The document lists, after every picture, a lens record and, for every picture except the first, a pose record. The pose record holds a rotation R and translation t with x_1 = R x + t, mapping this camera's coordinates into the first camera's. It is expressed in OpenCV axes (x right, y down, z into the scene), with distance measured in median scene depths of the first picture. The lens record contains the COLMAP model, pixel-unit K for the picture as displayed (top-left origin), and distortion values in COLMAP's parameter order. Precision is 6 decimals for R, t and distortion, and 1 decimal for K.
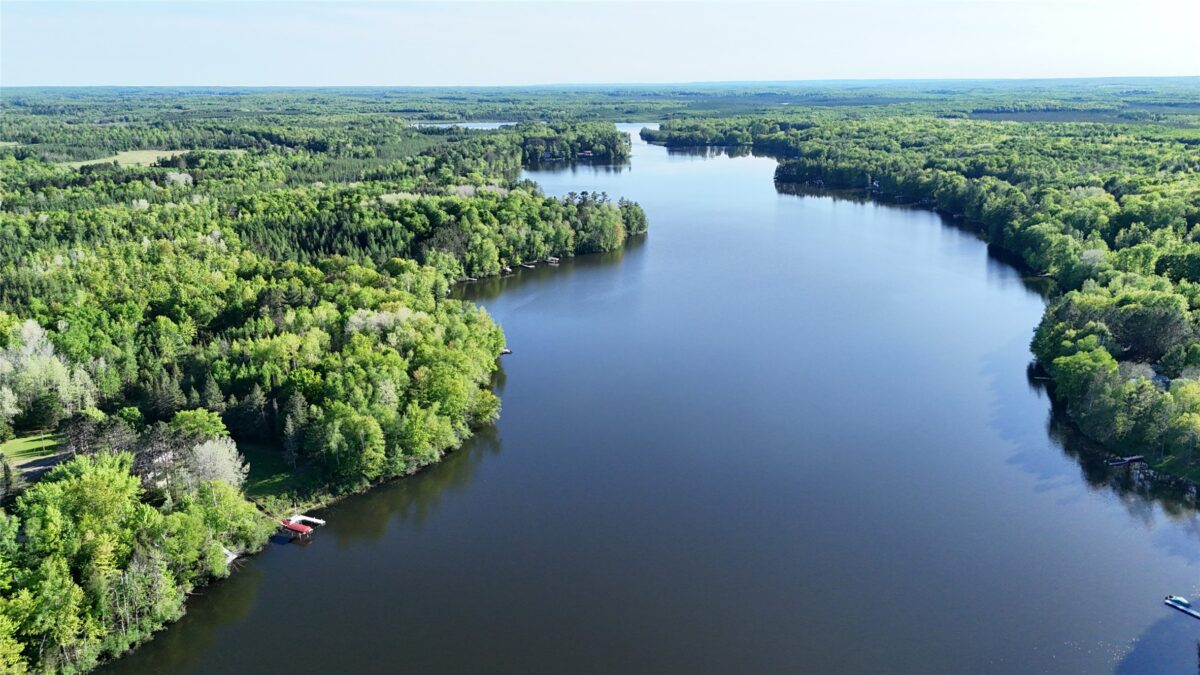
lens RADIAL K [[895.4, 0, 612.3], [0, 895.4, 347.5], [0, 0, 1]] dist [0.089995, -0.012878]
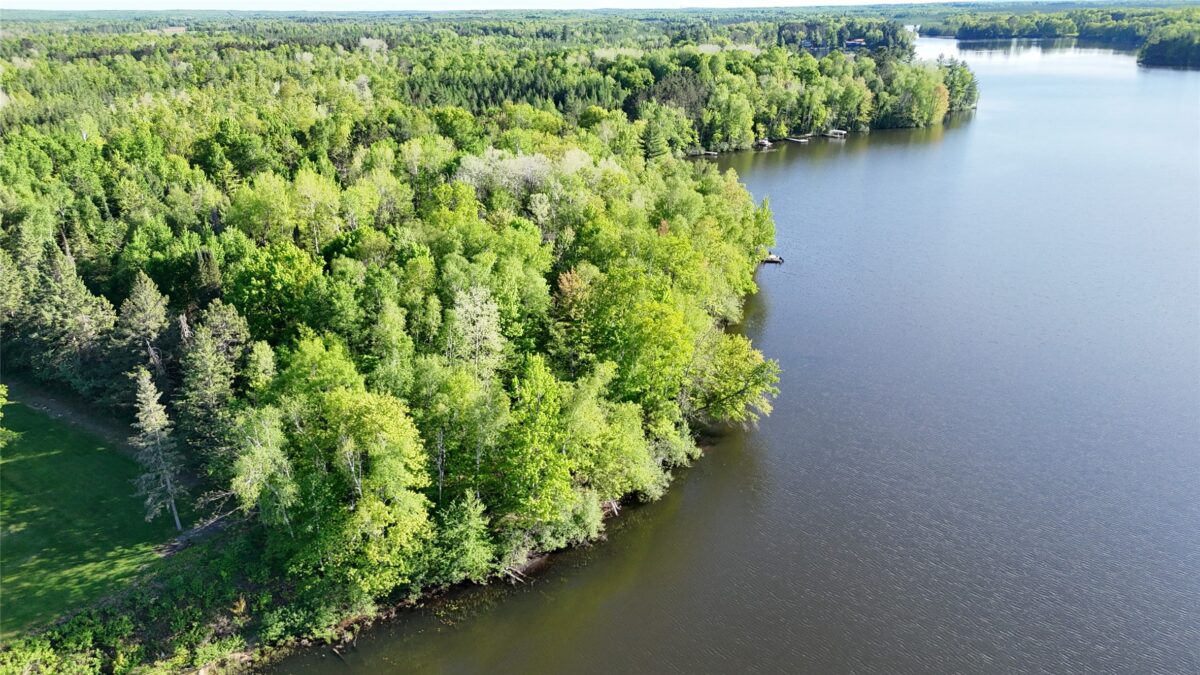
lens RADIAL K [[895.4, 0, 607.9], [0, 895.4, 334.5], [0, 0, 1]] dist [0.089995, -0.012878]
pose [[0.966084, 0.081846, -0.244915, -0.077873], [-0.067195, 0.995447, 0.067606, 0.018388], [0.249333, -0.048856, 0.967185, 0.468813]]
